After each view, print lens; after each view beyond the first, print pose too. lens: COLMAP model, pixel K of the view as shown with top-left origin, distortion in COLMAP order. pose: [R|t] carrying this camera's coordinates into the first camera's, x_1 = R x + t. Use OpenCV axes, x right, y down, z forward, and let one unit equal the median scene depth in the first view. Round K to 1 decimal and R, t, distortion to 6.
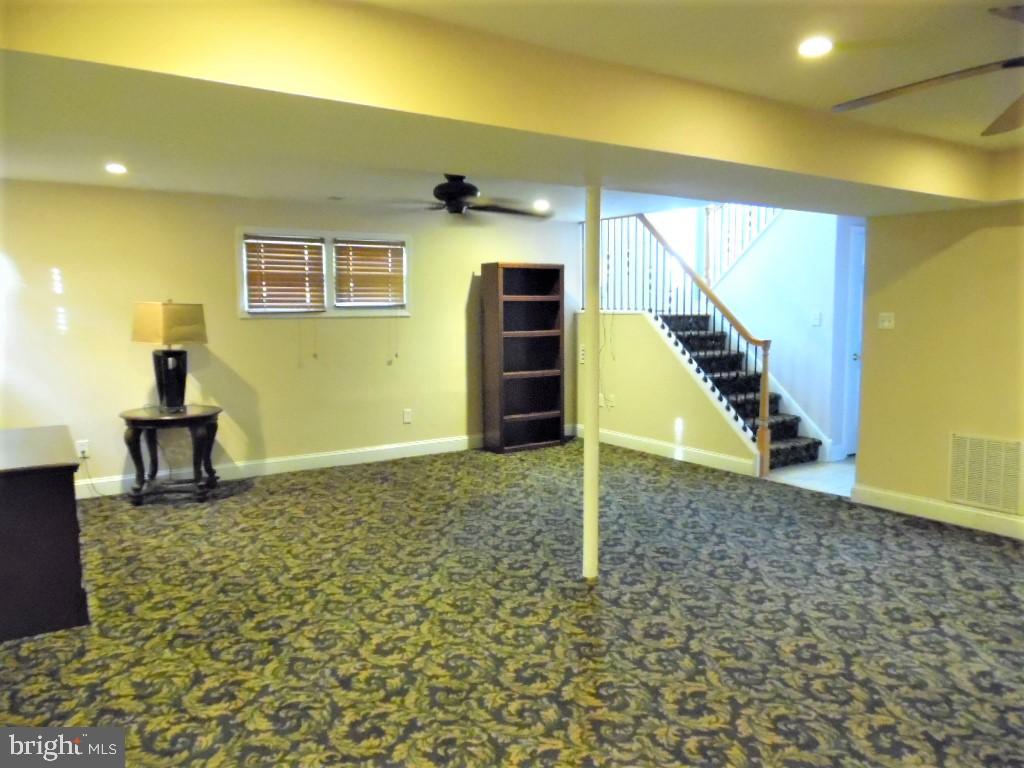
lens RADIAL K [[772.4, 0, 513.7], [0, 772.4, 381.0], [0, 0, 1]] dist [-0.035285, 0.079935]
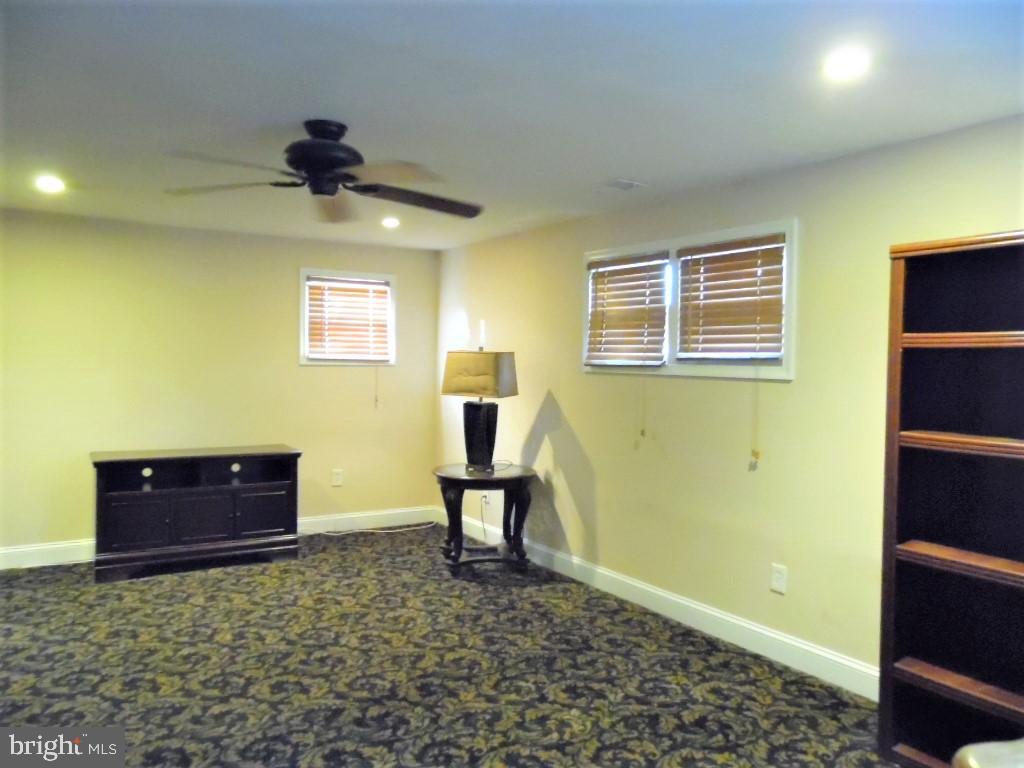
lens RADIAL K [[772.4, 0, 513.7], [0, 772.4, 381.0], [0, 0, 1]] dist [-0.035285, 0.079935]
pose [[-0.045042, 0.037091, -0.998296, 0.396107], [-0.107111, 0.993371, 0.041741, -0.091851], [0.993226, 0.108808, -0.040770, 0.909233]]
